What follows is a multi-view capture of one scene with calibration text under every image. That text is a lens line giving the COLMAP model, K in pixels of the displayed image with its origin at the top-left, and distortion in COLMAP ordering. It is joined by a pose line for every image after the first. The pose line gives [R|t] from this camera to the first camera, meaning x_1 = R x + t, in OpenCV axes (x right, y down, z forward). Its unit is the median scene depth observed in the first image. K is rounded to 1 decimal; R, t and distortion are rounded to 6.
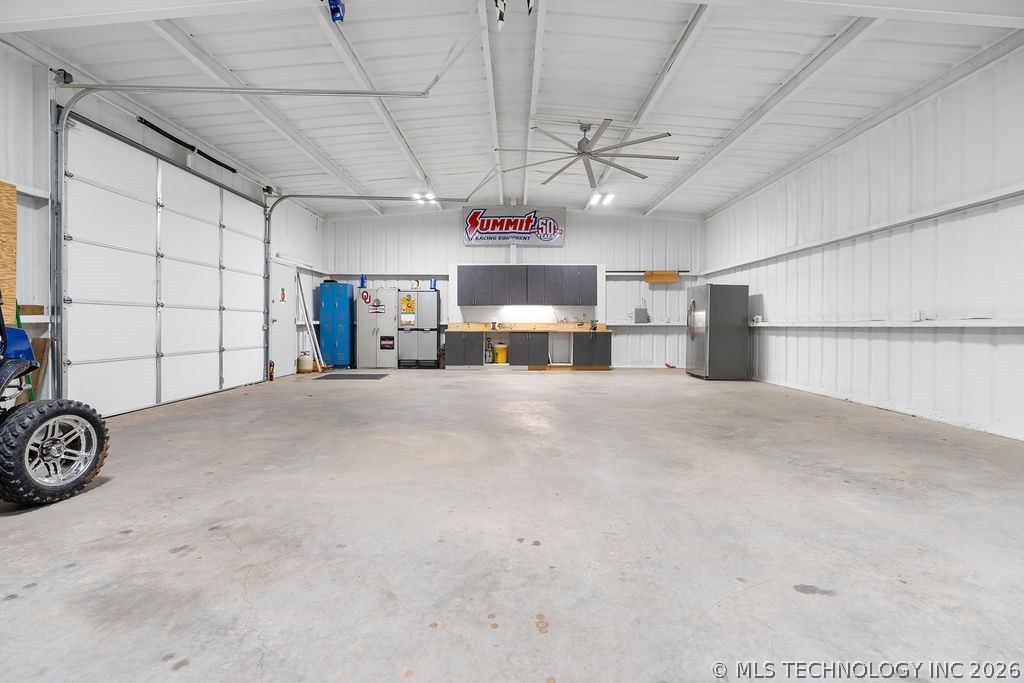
lens RADIAL K [[466.7, 0, 512.2], [0, 466.7, 327.4], [0, 0, 1]] dist [-0.002612, -0.000205]
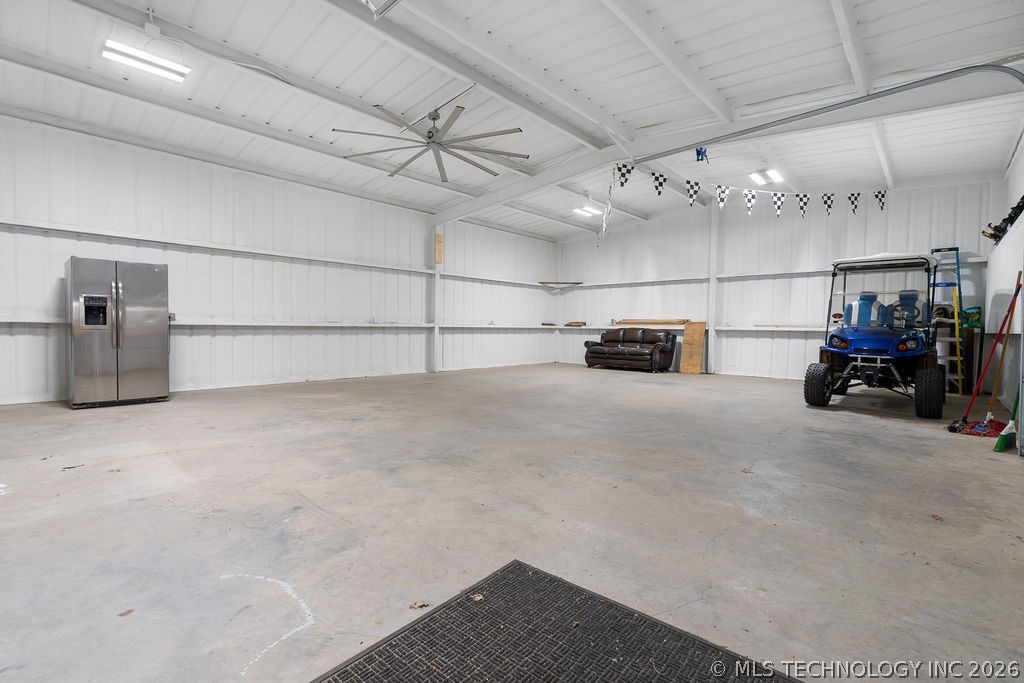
lens RADIAL K [[466.1, 0, 508.8], [0, 466.1, 342.3], [0, 0, 1]] dist [-0.005815, 0.000161]
pose [[-0.728190, -0.032591, 0.684600, -0.376475], [-0.009213, 0.999244, 0.037770, -0.006803], [-0.685313, 0.021196, -0.727940, 0.964967]]
